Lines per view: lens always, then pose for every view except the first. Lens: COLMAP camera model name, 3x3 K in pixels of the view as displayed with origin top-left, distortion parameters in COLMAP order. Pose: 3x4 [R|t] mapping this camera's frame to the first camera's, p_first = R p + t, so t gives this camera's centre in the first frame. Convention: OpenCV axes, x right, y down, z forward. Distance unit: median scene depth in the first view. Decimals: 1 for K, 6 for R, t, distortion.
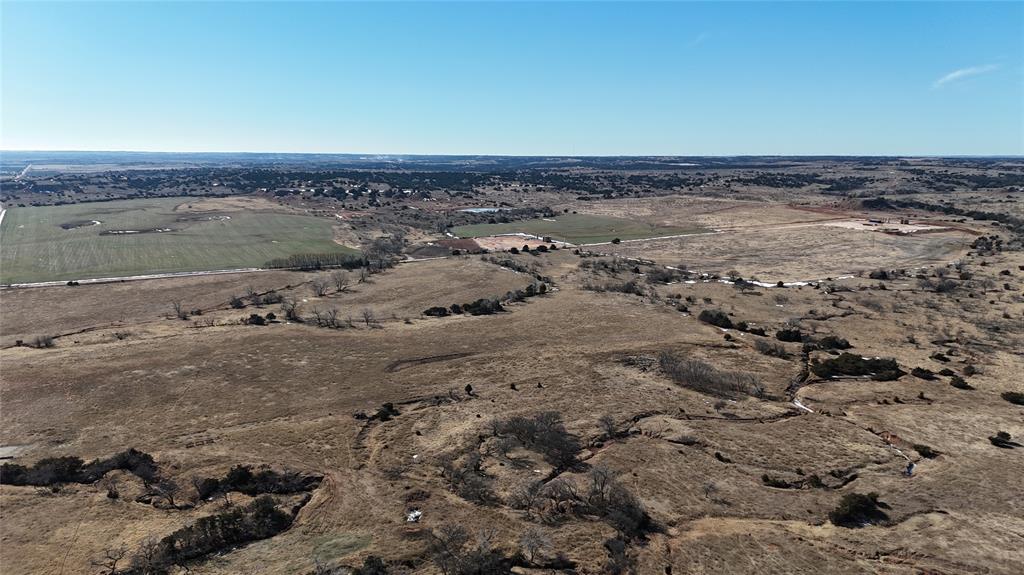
lens RADIAL K [[749.1, 0, 520.0], [0, 749.1, 290.5], [0, 0, 1]] dist [0.095244, -0.092733]
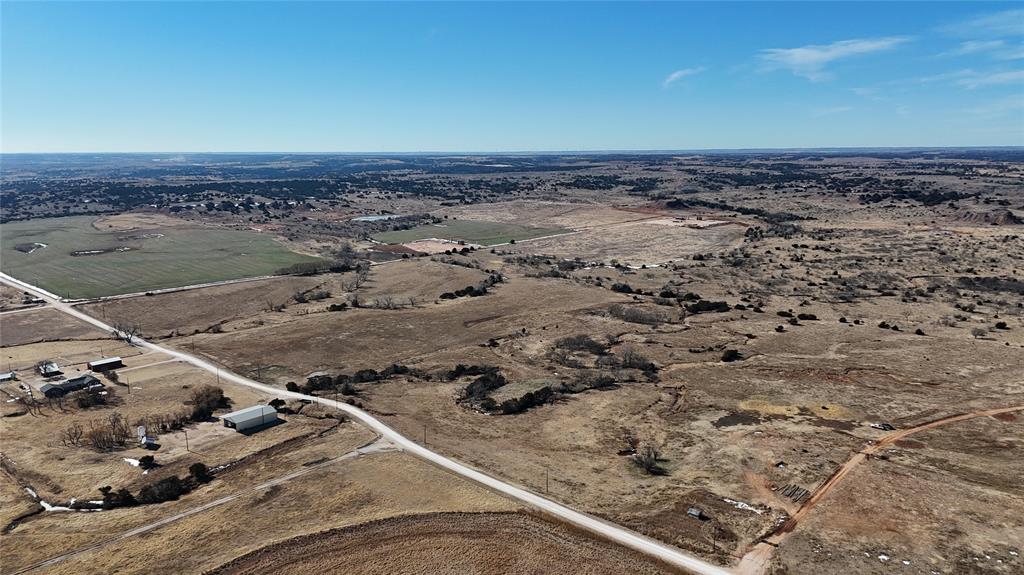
lens RADIAL K [[749.1, 0, 521.2], [0, 749.1, 286.8], [0, 0, 1]] dist [0.095244, -0.092733]
pose [[0.964177, -0.059594, 0.258479, -0.263407], [0.059119, 0.998205, 0.009615, 0.003186], [-0.258588, 0.006011, 0.965969, -0.372281]]
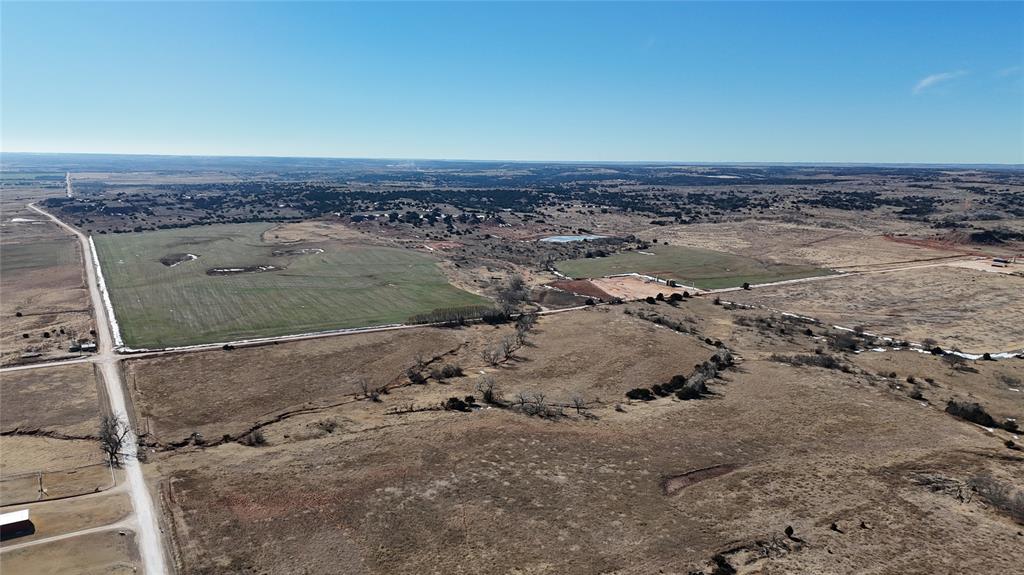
lens RADIAL K [[749.1, 0, 518.1], [0, 749.1, 289.5], [0, 0, 1]] dist [0.095244, -0.092733]
pose [[0.999755, 0.010111, -0.019703, -0.178630], [-0.010237, 0.999928, -0.006313, -0.067538], [0.019638, 0.006513, 0.999786, 0.056391]]
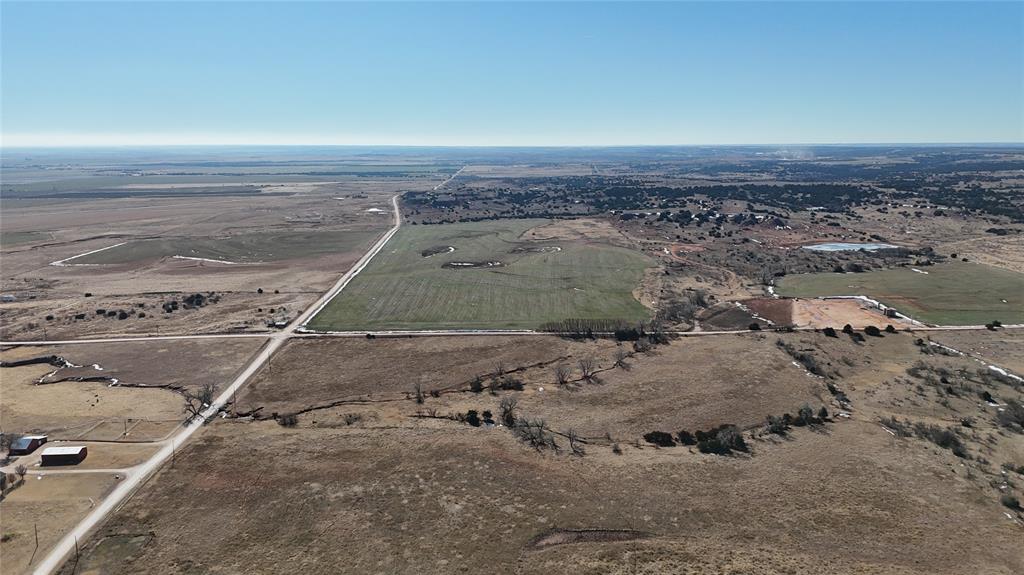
lens RADIAL K [[749.1, 0, 516.1], [0, 749.1, 291.4], [0, 0, 1]] dist [0.095244, -0.092733]
pose [[0.867724, 0.089323, -0.488955, 0.109854], [-0.082029, 0.995966, 0.036372, -0.112793], [0.490231, 0.008548, 0.871551, 0.129740]]
